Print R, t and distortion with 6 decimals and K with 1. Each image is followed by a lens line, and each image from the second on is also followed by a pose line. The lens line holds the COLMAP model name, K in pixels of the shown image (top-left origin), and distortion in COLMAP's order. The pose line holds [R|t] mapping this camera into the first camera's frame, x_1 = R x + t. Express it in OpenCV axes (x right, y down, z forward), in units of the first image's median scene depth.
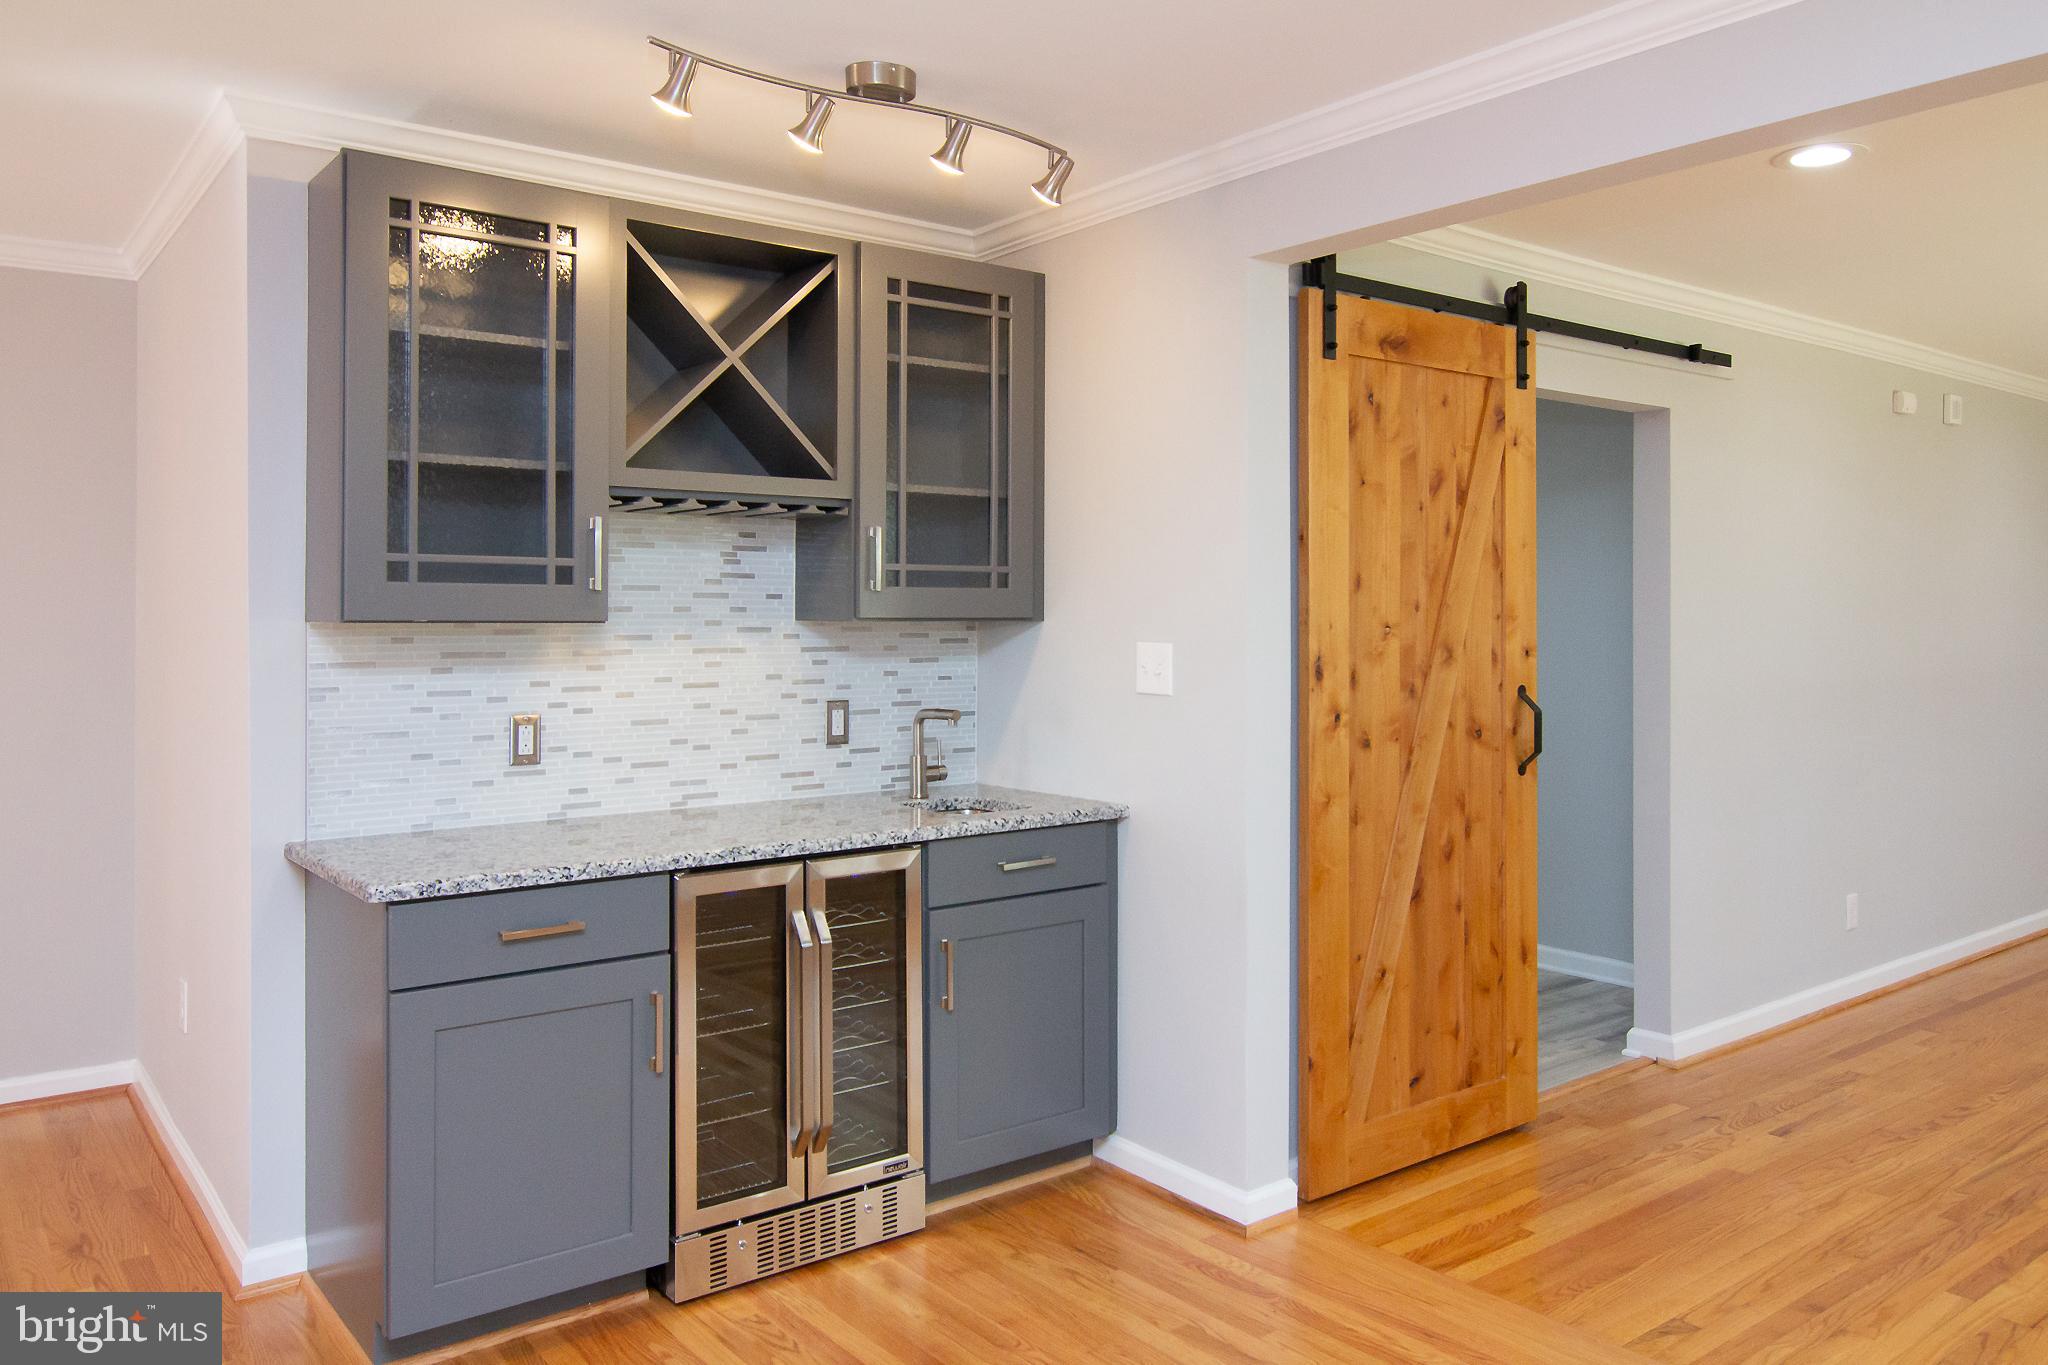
lens RADIAL K [[1494.8, 0, 1022.7], [0, 1494.8, 605.5], [0, 0, 1]] dist [0.009192, -0.019897]
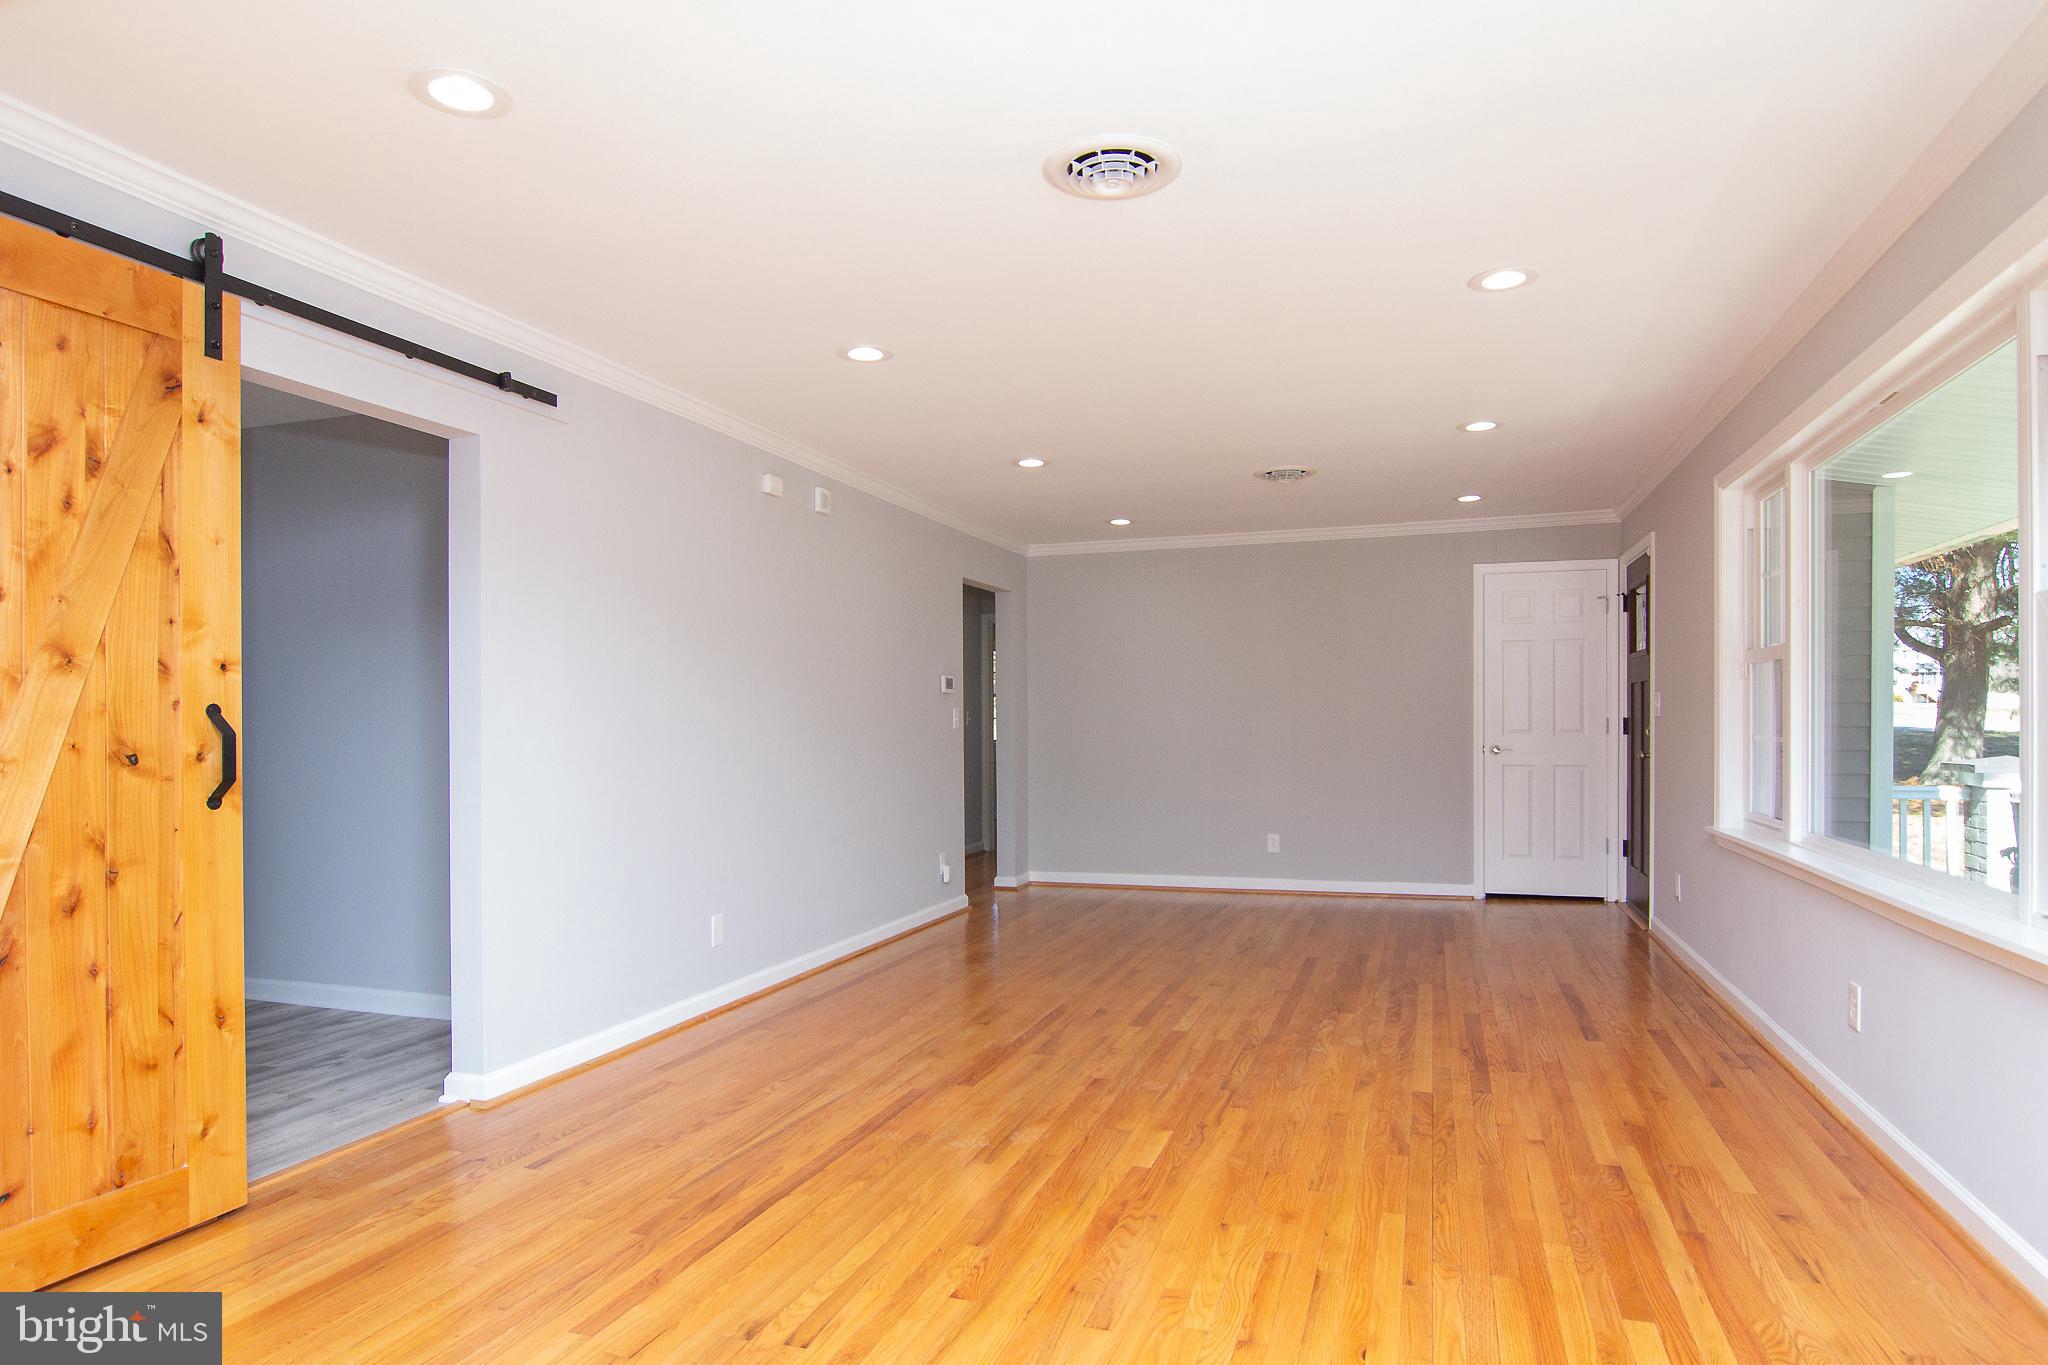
lens RADIAL K [[1203.0, 0, 1019.0], [0, 1203.0, 715.6], [0, 0, 1]] dist [-0.019667, -0.004317]
pose [[0.833667, -0.006044, 0.552235, 0.348151], [0.007144, 0.999974, 0.000159, 0.064389], [-0.552222, 0.003812, 0.833689, 0.181534]]
